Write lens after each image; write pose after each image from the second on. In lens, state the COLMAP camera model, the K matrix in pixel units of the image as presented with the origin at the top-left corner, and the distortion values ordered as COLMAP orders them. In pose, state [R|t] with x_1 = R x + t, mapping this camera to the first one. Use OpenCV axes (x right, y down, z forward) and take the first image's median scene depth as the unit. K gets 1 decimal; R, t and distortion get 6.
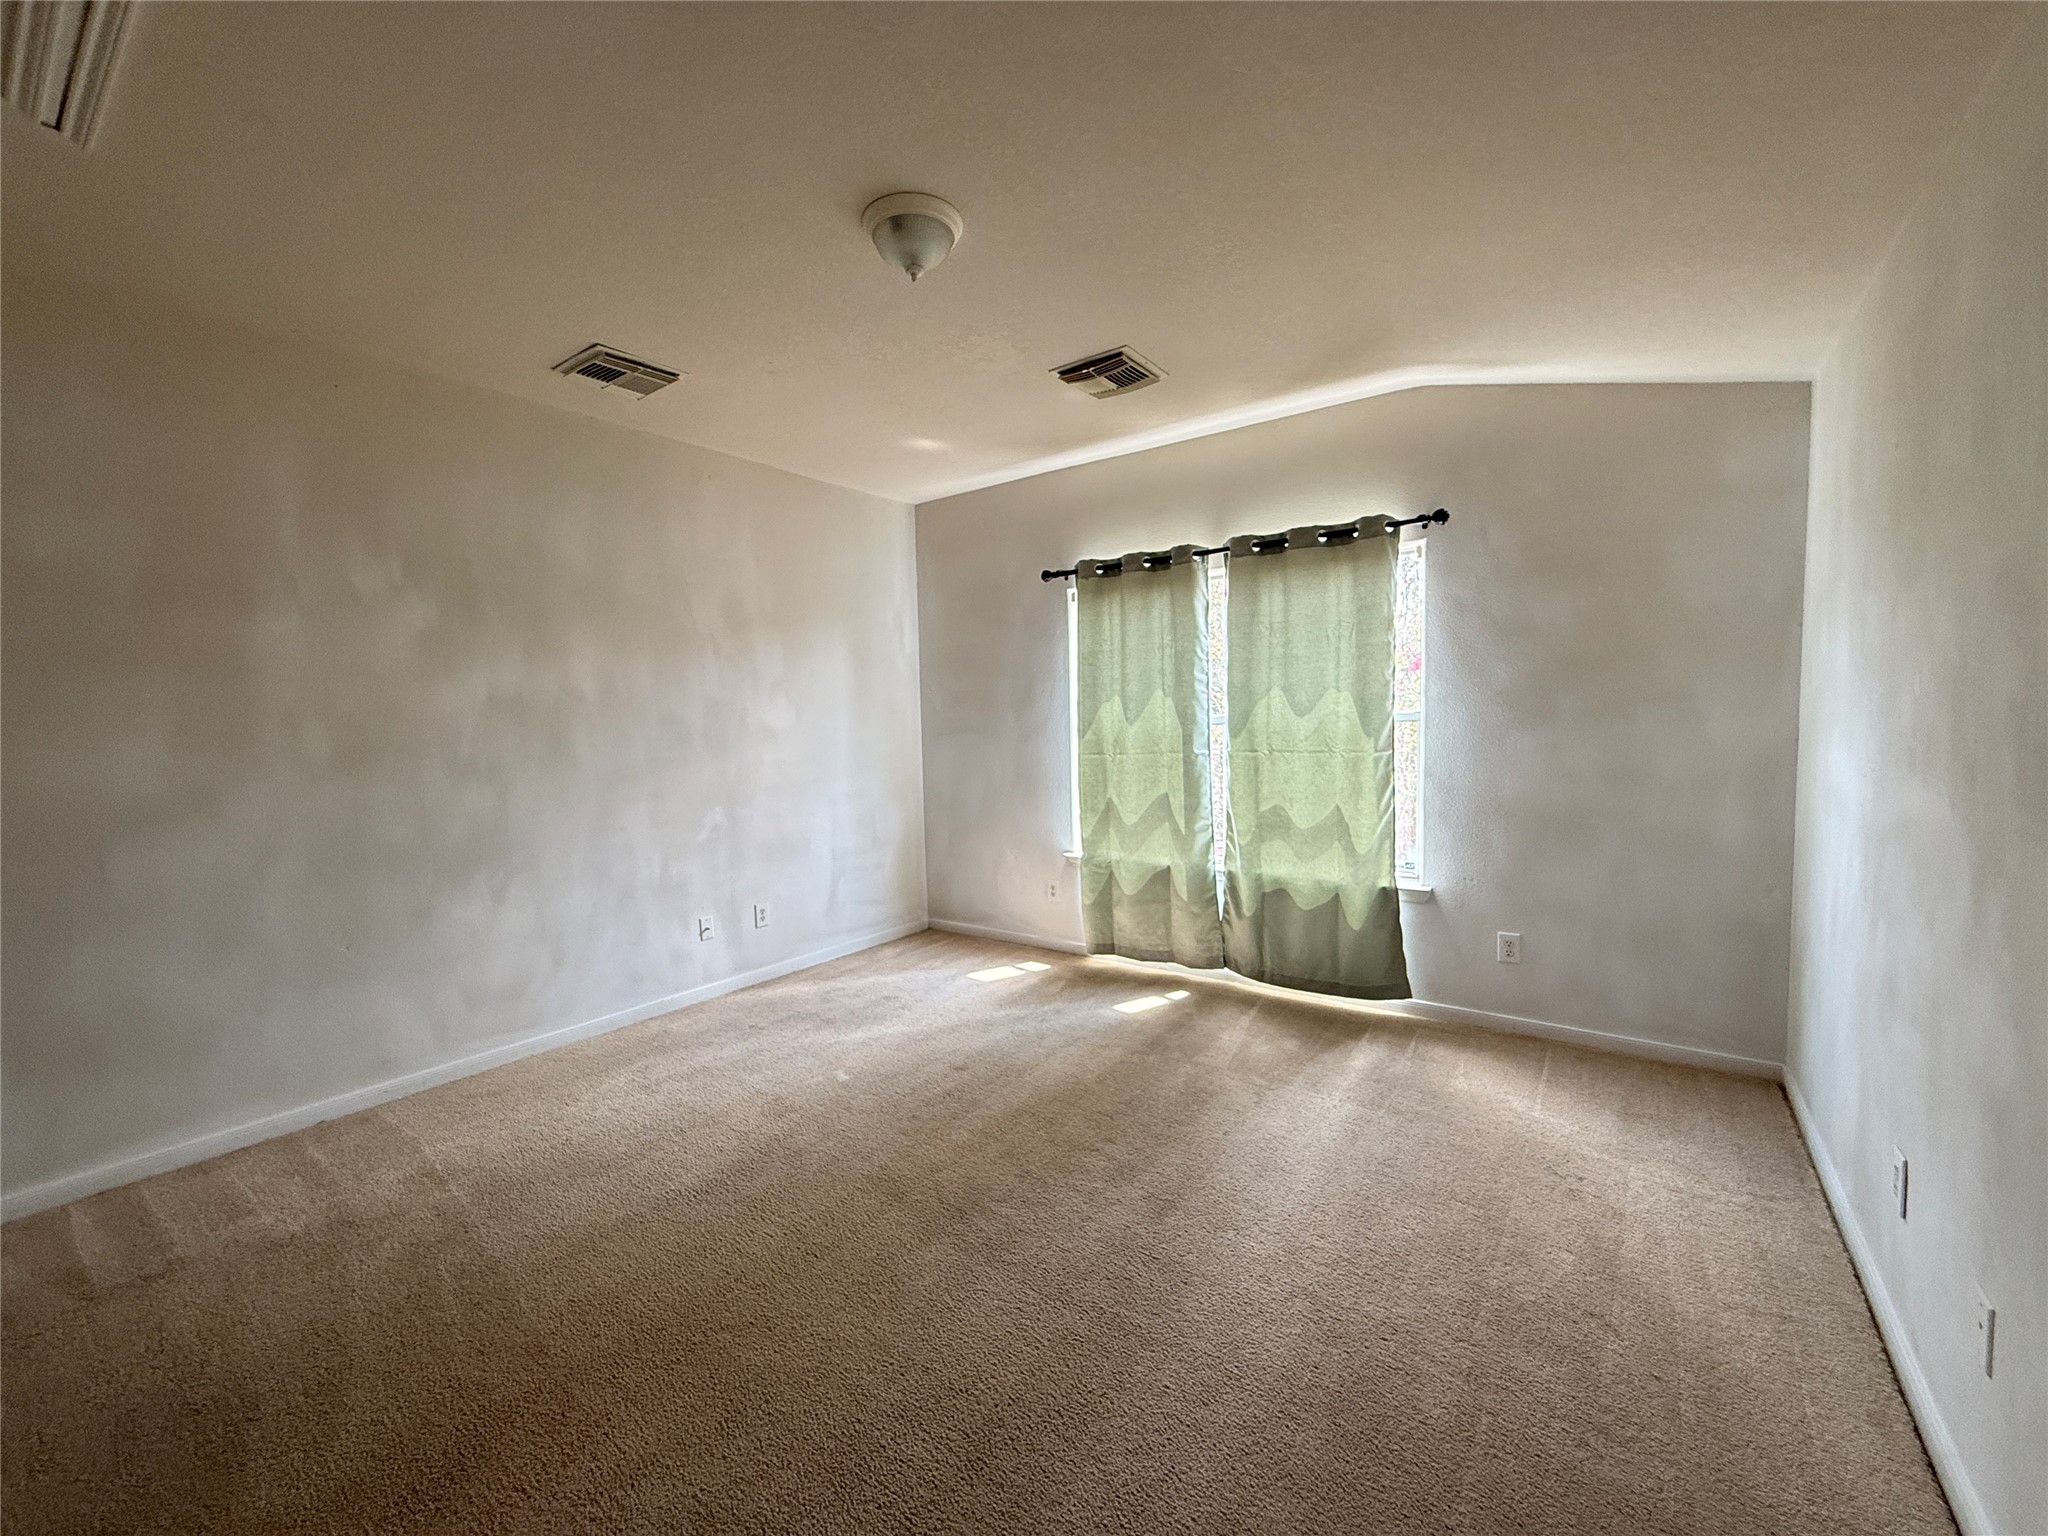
lens RADIAL K [[816.1, 0, 1017.9], [0, 816.1, 772.6], [0, 0, 1]] dist [0.000521, 0.000116]
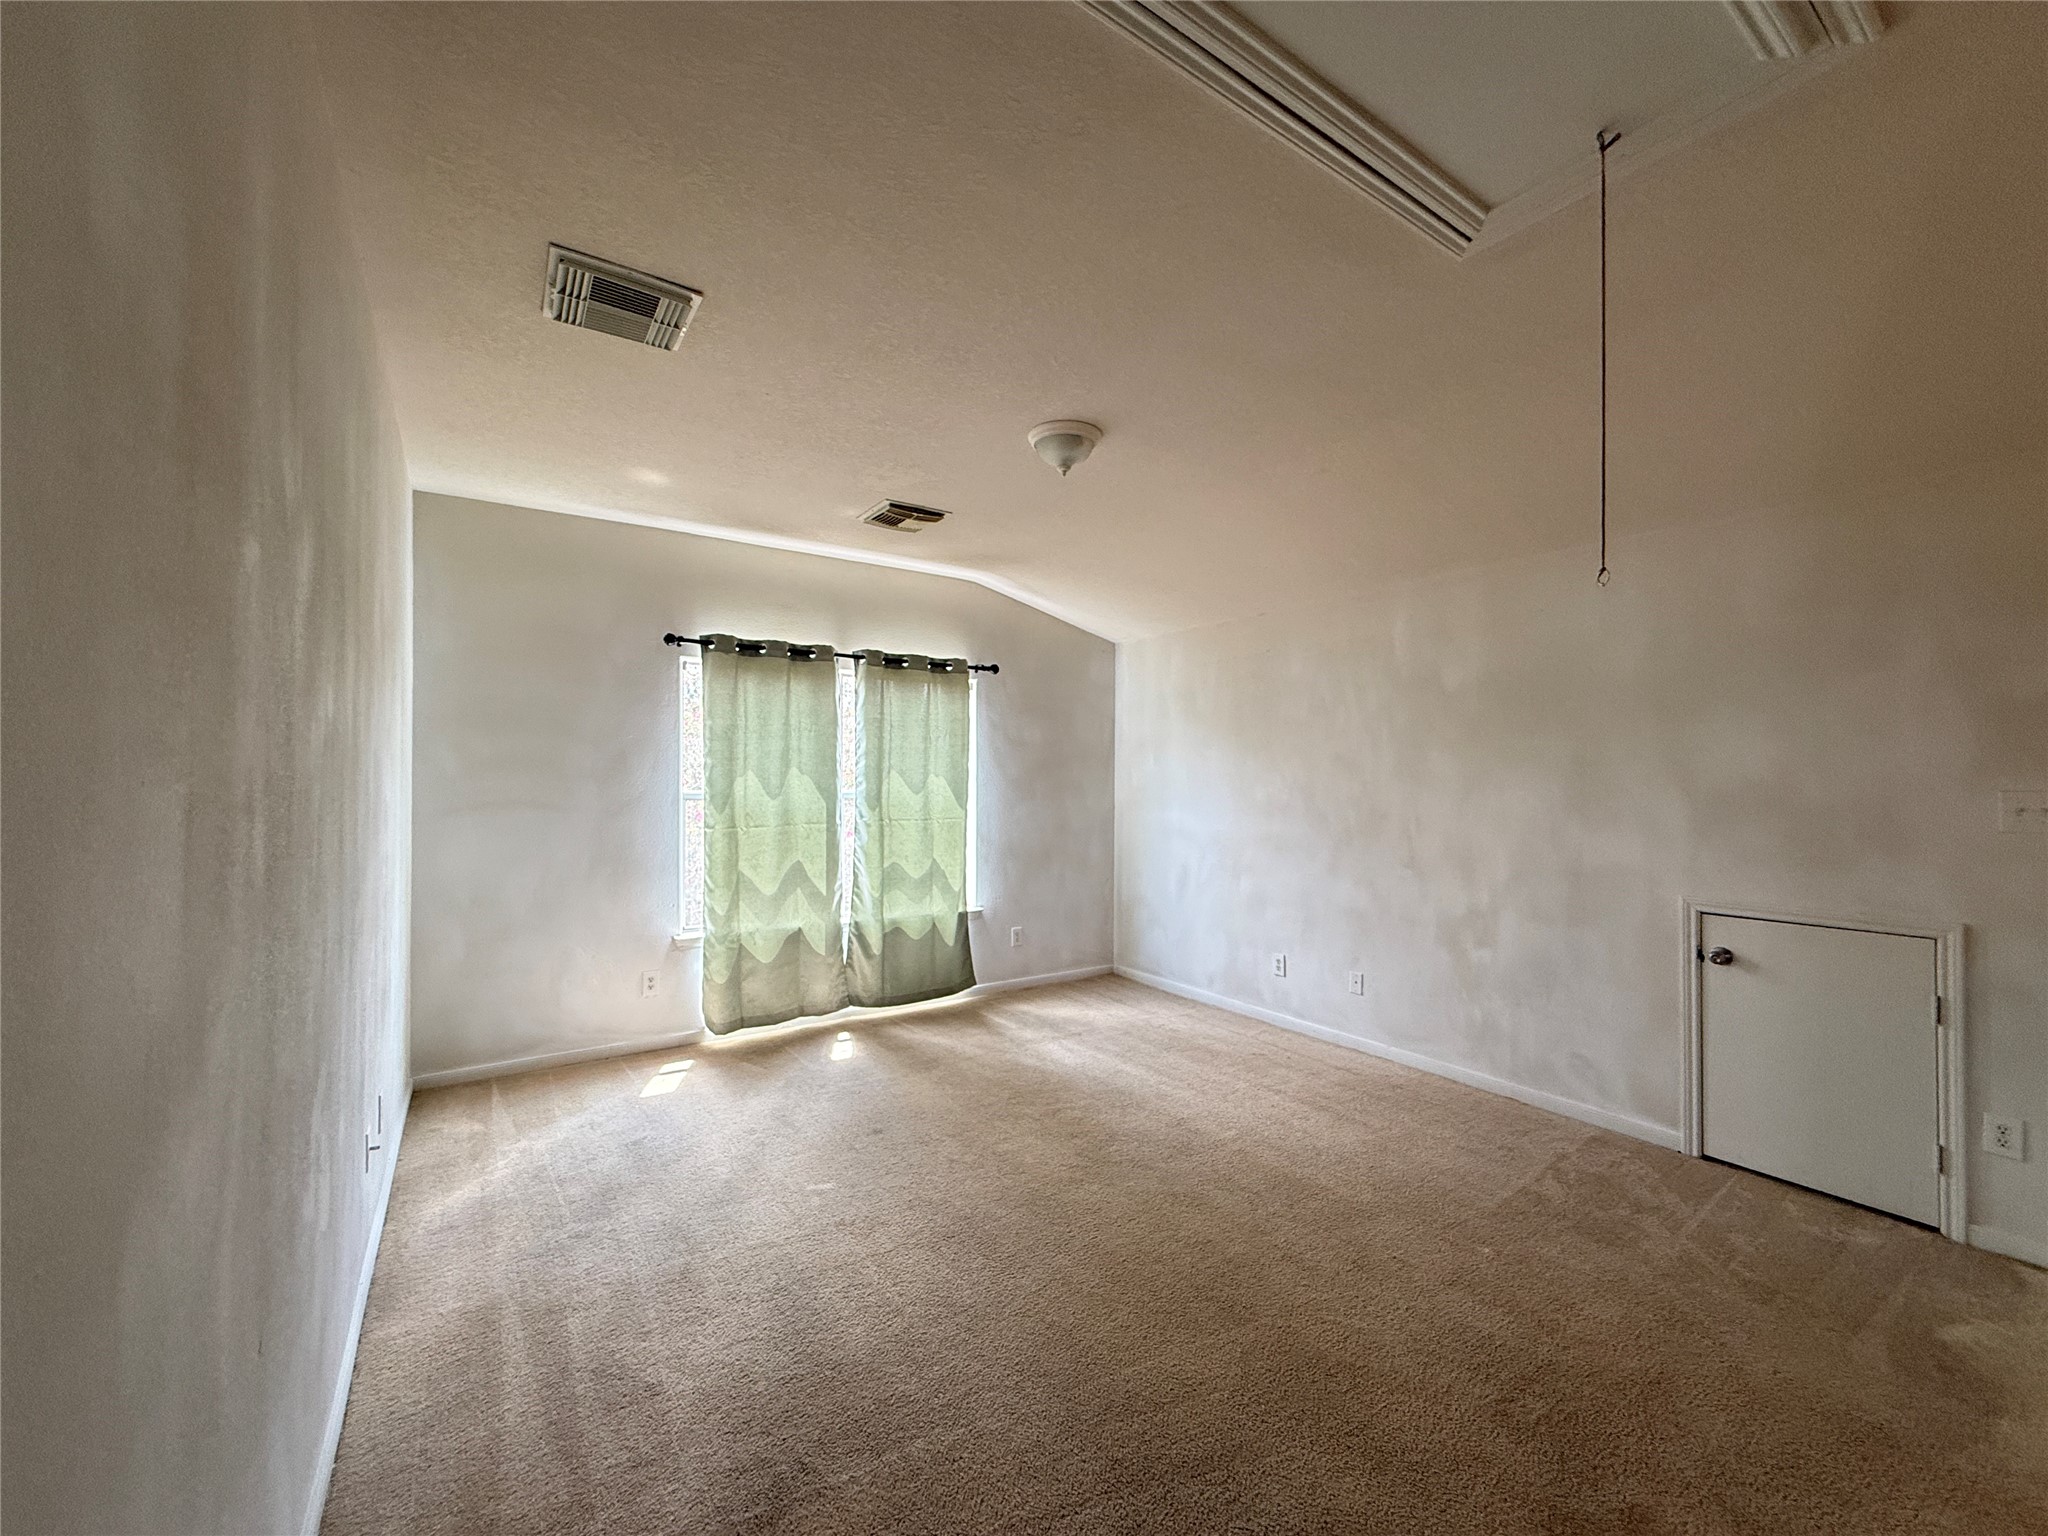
lens RADIAL K [[816.1, 0, 1017.9], [0, 816.1, 772.6], [0, 0, 1]] dist [0.000521, 0.000116]
pose [[0.346178, 0.031126, 0.937652, -0.783655], [0.047701, 0.997573, -0.050726, -0.024877], [-0.936955, 0.062288, 0.343853, 0.353020]]
